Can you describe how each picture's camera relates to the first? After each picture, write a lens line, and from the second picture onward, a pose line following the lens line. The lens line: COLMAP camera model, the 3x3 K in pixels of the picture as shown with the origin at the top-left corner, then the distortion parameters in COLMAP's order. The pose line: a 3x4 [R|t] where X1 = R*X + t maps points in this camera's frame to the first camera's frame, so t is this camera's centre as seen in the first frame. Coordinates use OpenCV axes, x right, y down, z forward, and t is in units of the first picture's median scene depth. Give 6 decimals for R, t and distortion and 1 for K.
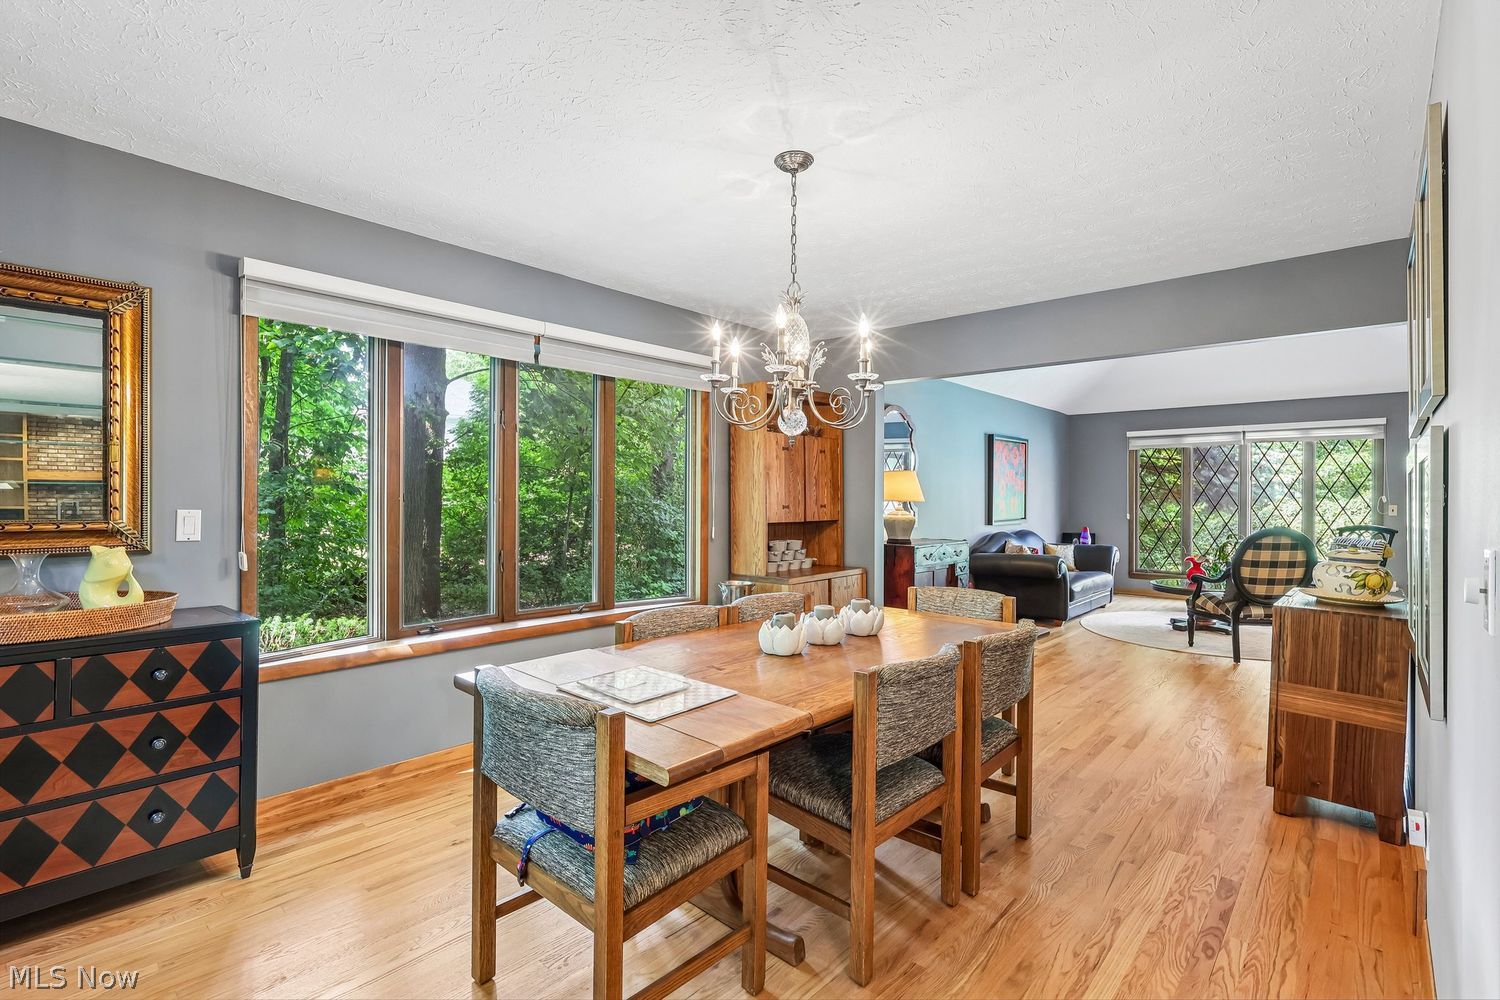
lens RADIAL K [[692.3, 0, 759.8], [0, 692.3, 498.4], [0, 0, 1]] dist [-0.004863, 0.003198]
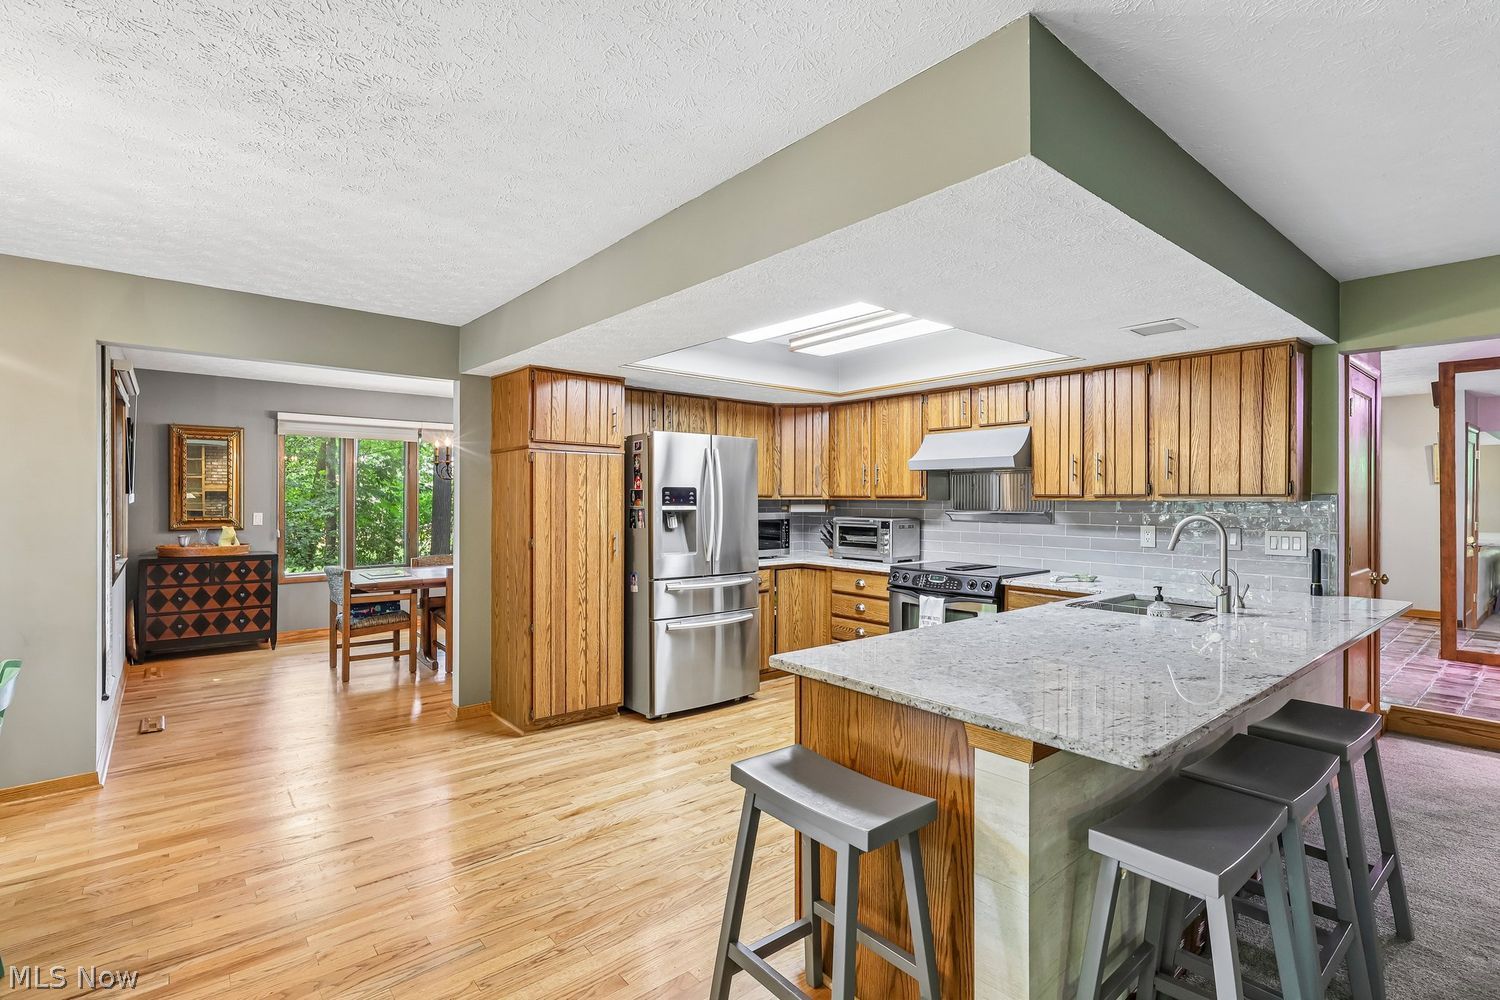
lens RADIAL K [[692.3, 0, 756.6], [0, 692.3, 499.1], [0, 0, 1]] dist [-0.004863, 0.003198]
pose [[0.990072, -0.008268, -0.140315, 1.565280], [0.006711, 0.999911, -0.011564, 0.007755], [0.140398, 0.010508, 0.990039, -1.463736]]
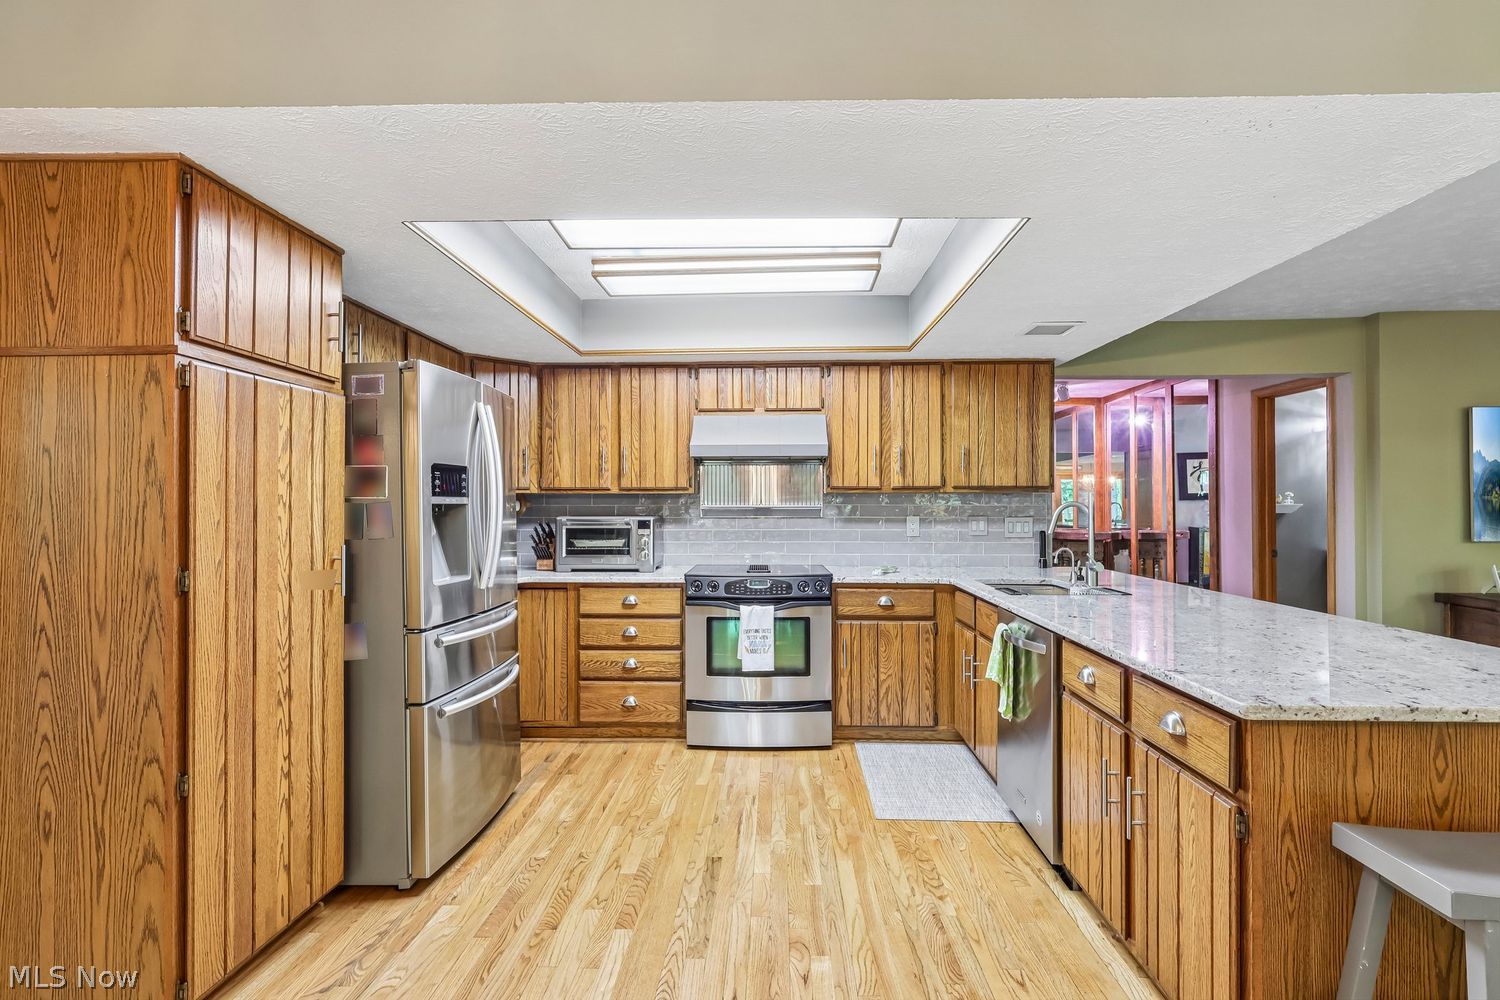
lens RADIAL K [[692.3, 0, 747.0], [0, 692.3, 498.9], [0, 0, 1]] dist [-0.004863, 0.003198]
pose [[0.771627, -0.007050, 0.636036, 0.721852], [0.017357, 0.999800, -0.009975, 0.025772], [-0.635838, 0.018737, 0.771595, -0.727658]]
